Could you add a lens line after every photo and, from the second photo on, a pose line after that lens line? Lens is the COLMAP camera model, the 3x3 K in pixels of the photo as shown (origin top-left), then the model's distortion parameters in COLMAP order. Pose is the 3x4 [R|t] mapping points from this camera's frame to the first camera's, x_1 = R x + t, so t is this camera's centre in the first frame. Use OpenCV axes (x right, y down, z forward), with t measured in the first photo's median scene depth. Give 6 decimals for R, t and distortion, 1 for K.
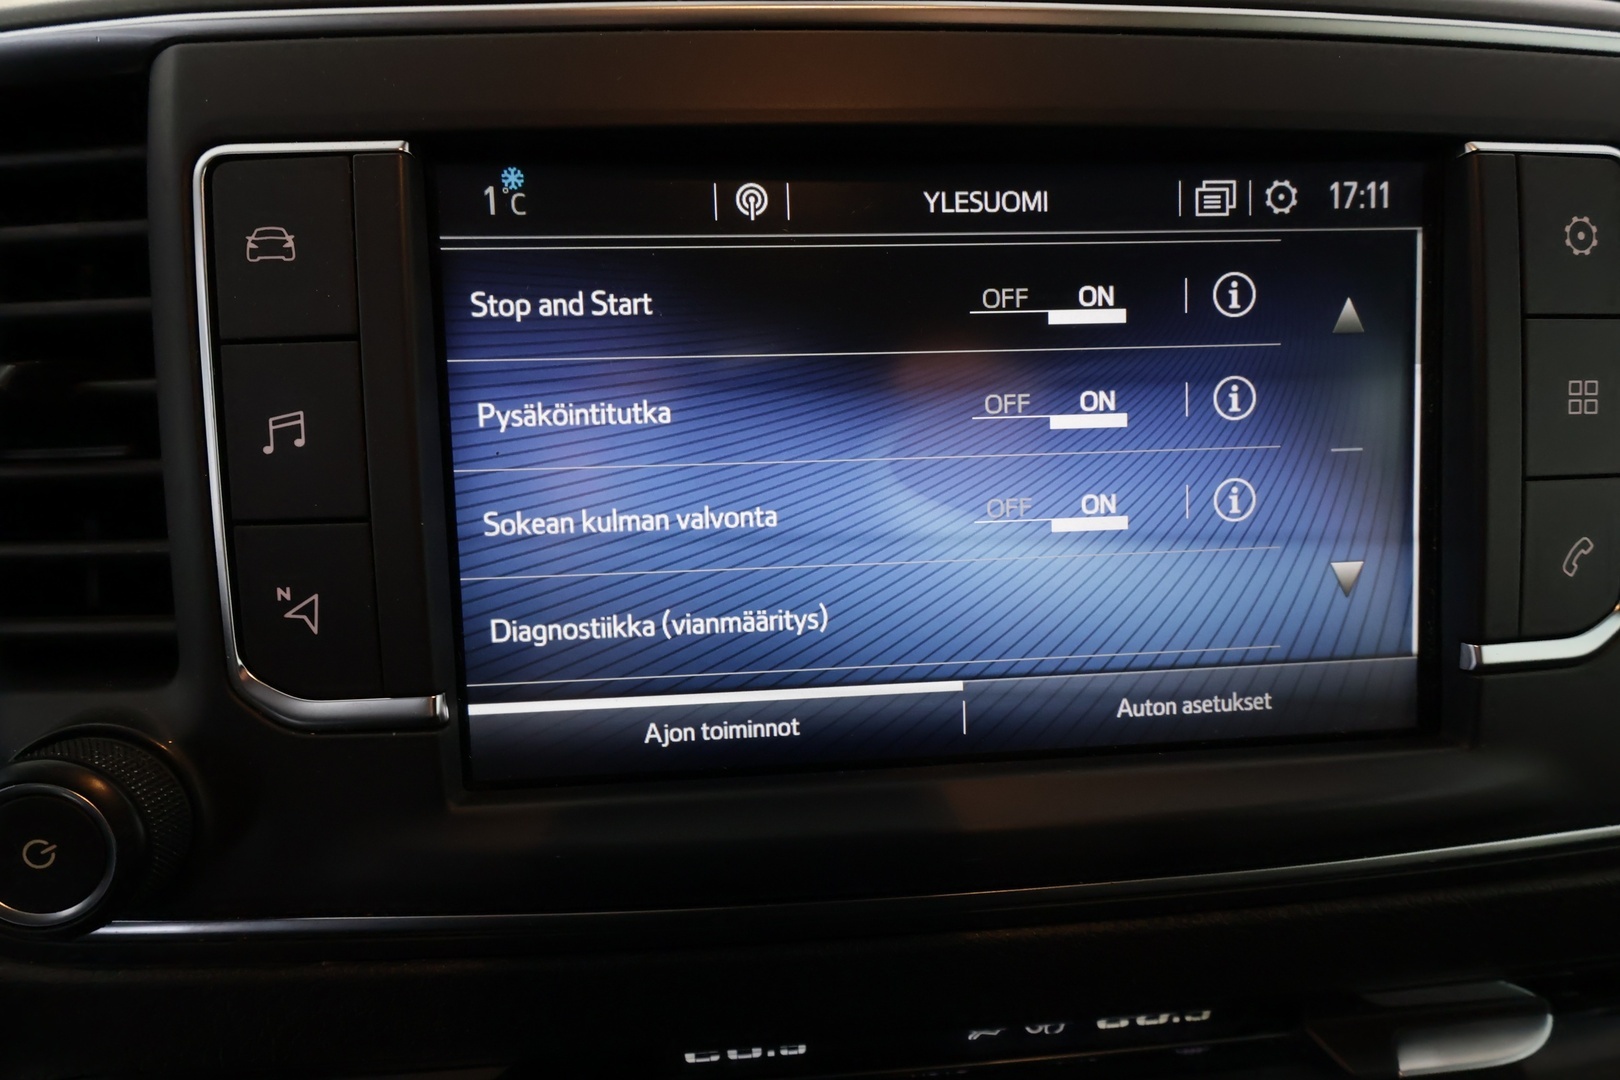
lens RADIAL K [[759.9, 0, 799.4], [0, 759.9, 552.3], [0, 0, 1]] dist [-0.002523, 0.000151]
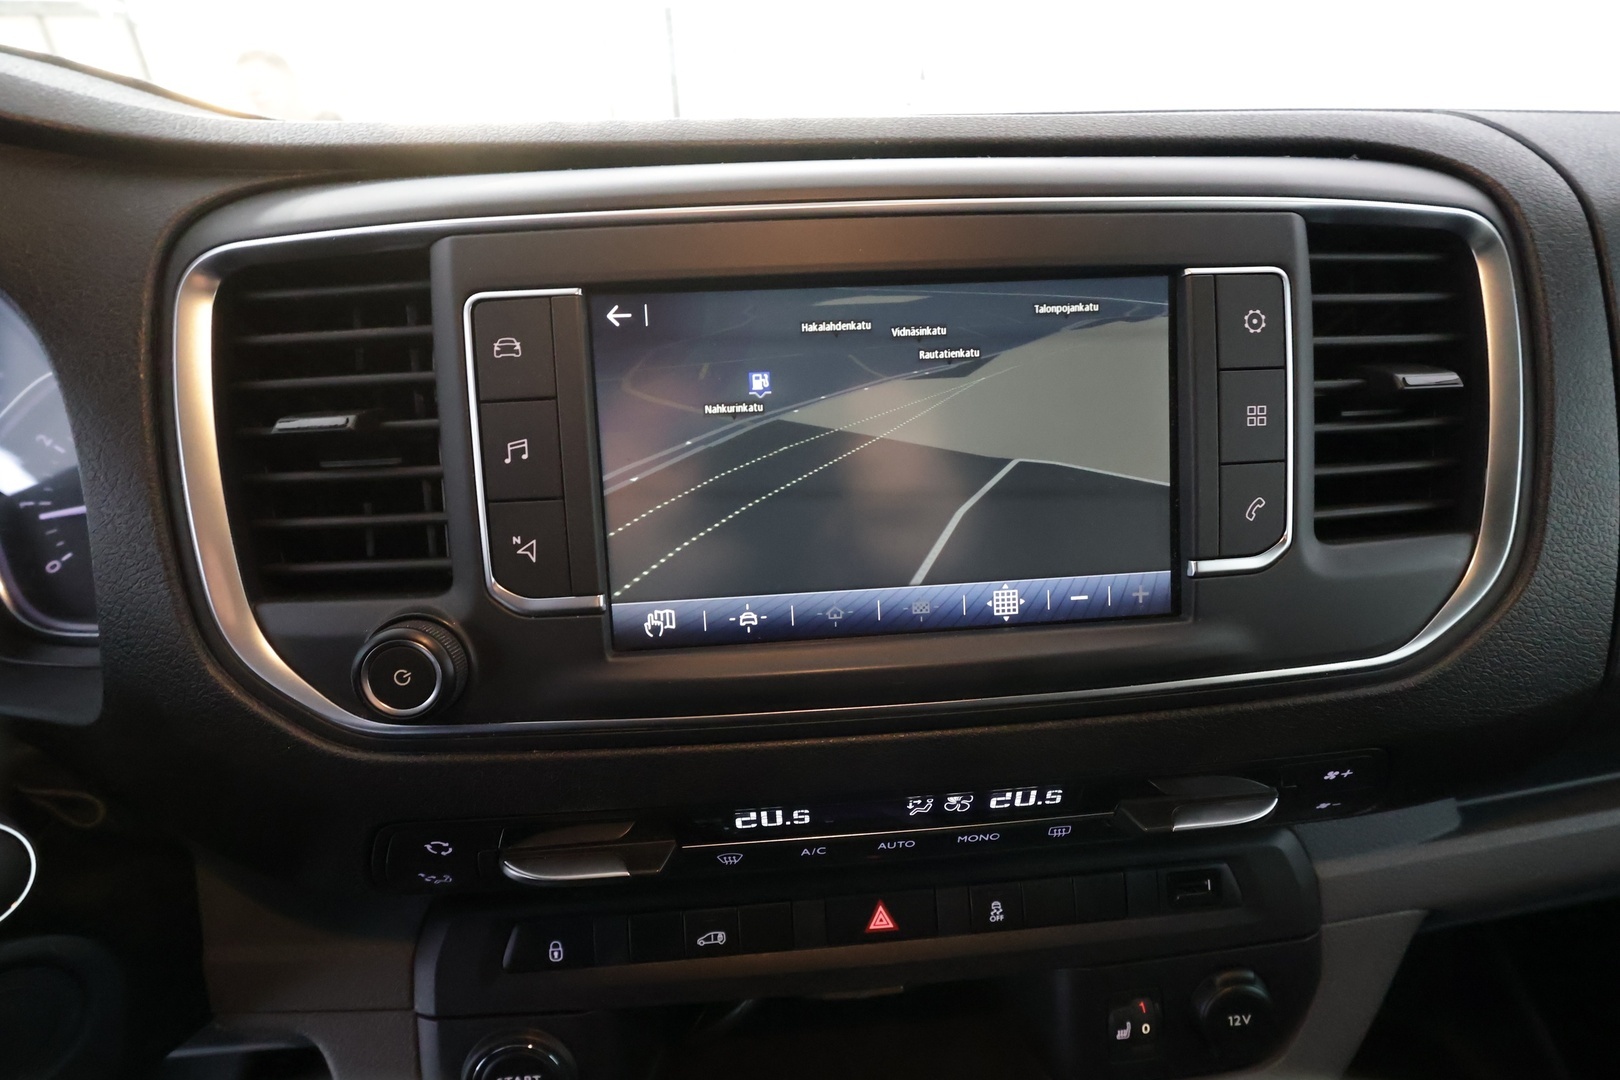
lens RADIAL K [[759.9, 0, 803.8], [0, 759.9, 546.2], [0, 0, 1]] dist [-0.002523, 0.000151]
pose [[0.999873, -0.015920, -0.000803, 0.006635], [0.015935, 0.999564, 0.024866, 0.031356], [0.000407, -0.024876, 0.999690, -0.729102]]
